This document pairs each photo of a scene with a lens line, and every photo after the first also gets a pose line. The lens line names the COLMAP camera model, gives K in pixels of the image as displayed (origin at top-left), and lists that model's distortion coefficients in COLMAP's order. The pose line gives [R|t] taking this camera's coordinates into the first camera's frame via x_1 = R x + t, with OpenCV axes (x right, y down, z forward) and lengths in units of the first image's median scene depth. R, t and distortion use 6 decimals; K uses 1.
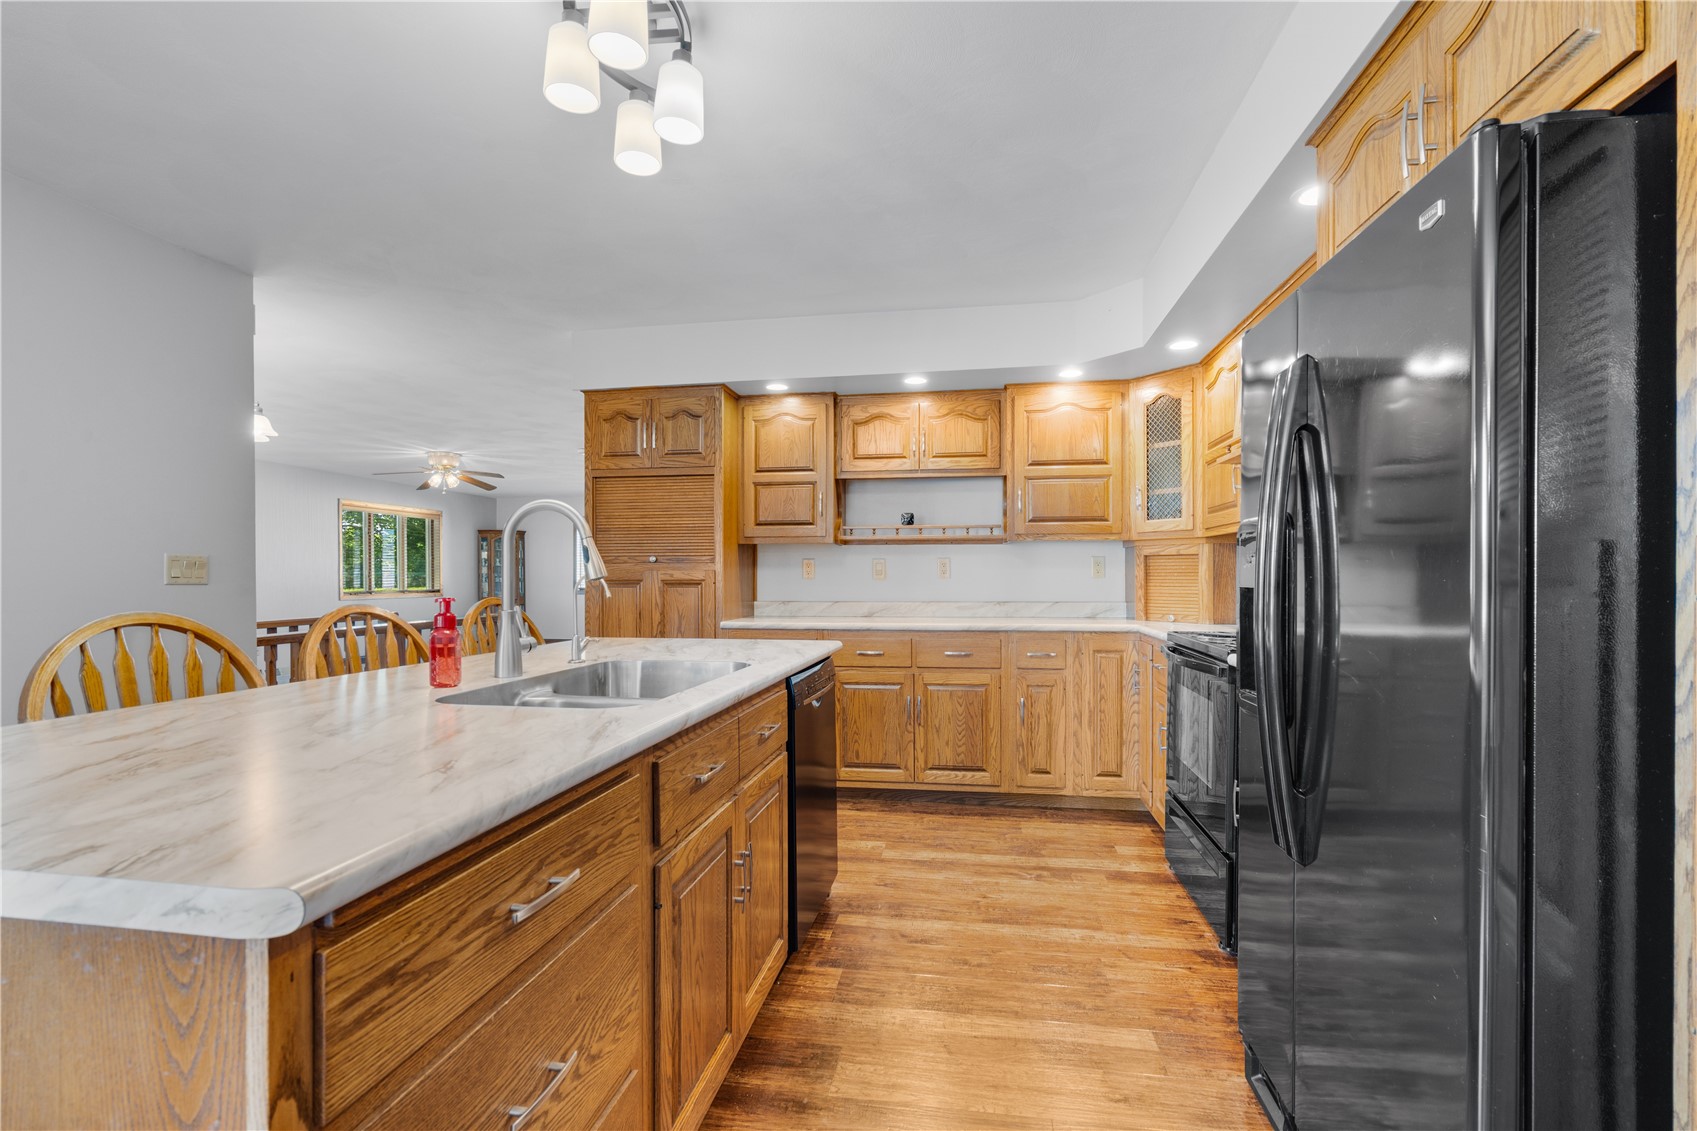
lens RADIAL K [[767.1, 0, 855.0], [0, 767.1, 579.8], [0, 0, 1]] dist [-0.004834, 0.002149]
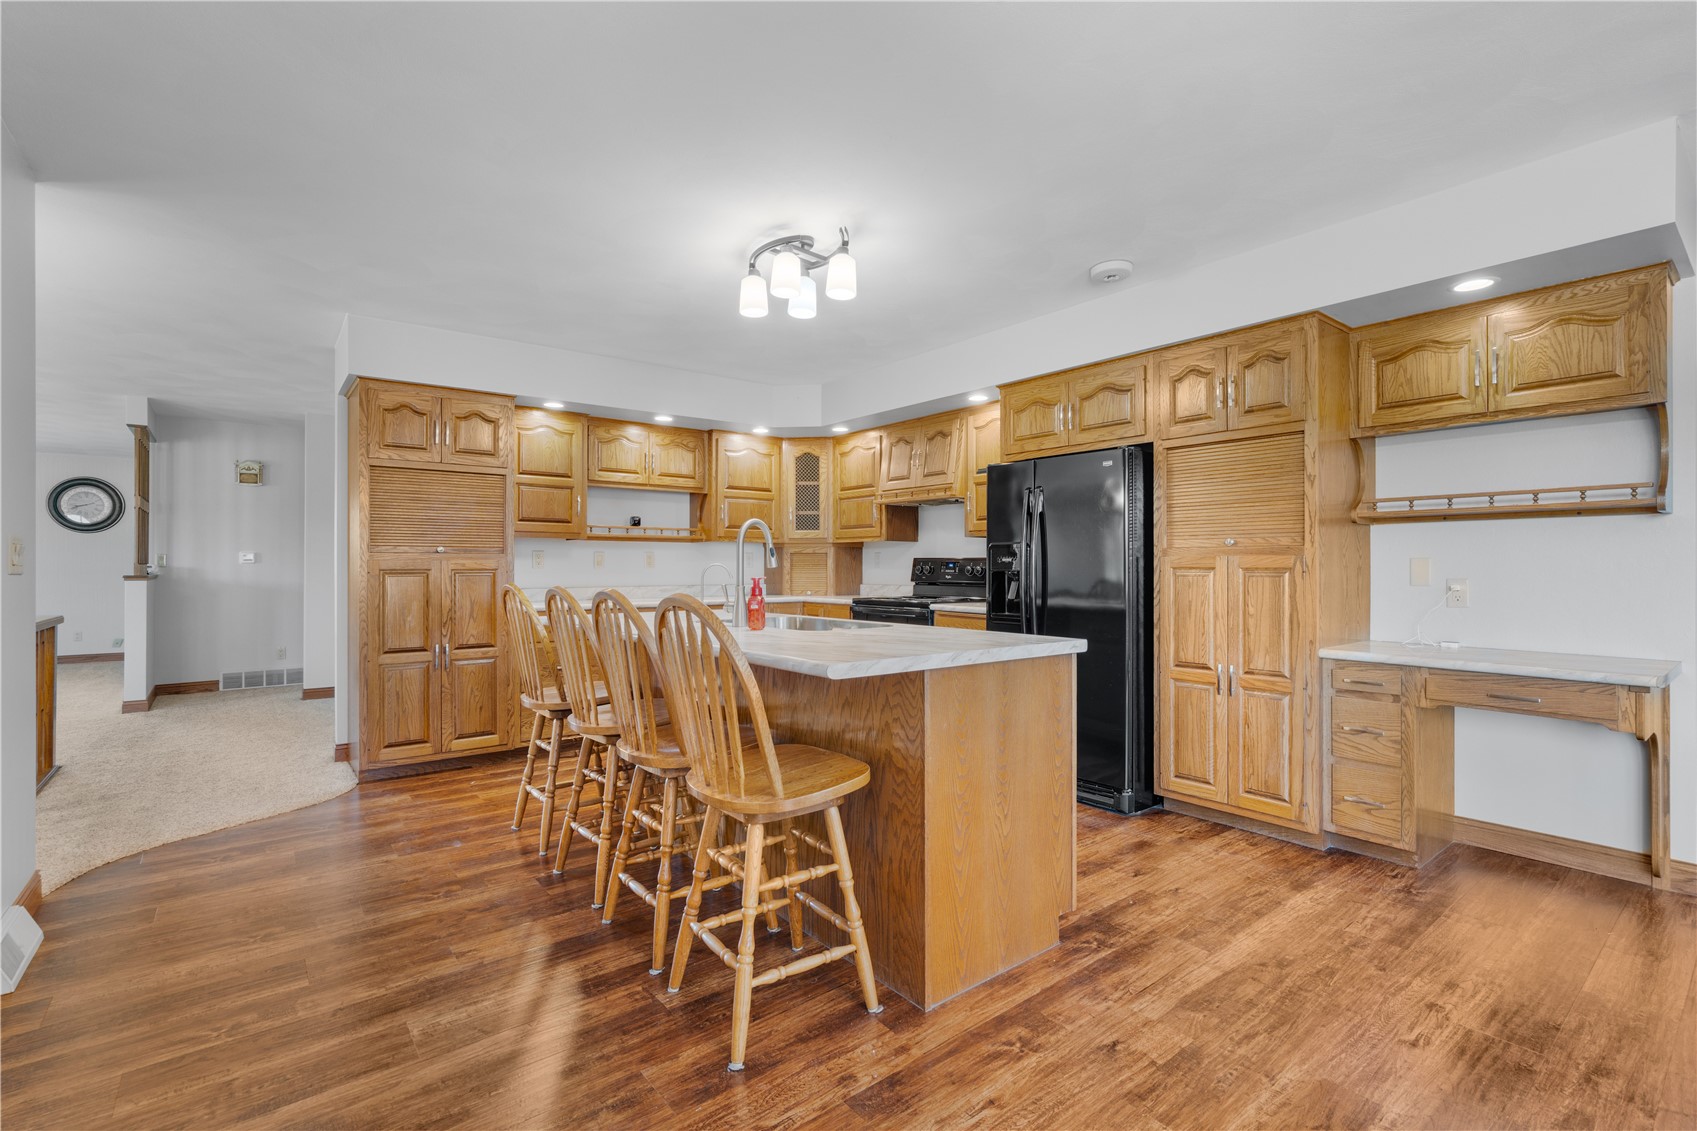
lens RADIAL K [[767.1, 0, 844.6], [0, 767.1, 561.3], [0, 0, 1]] dist [-0.004834, 0.002149]
pose [[0.679358, 0.007528, 0.733769, -0.654056], [0.001428, 0.999932, -0.011580, 0.002207], [-0.733806, 0.008915, 0.679301, -0.121358]]
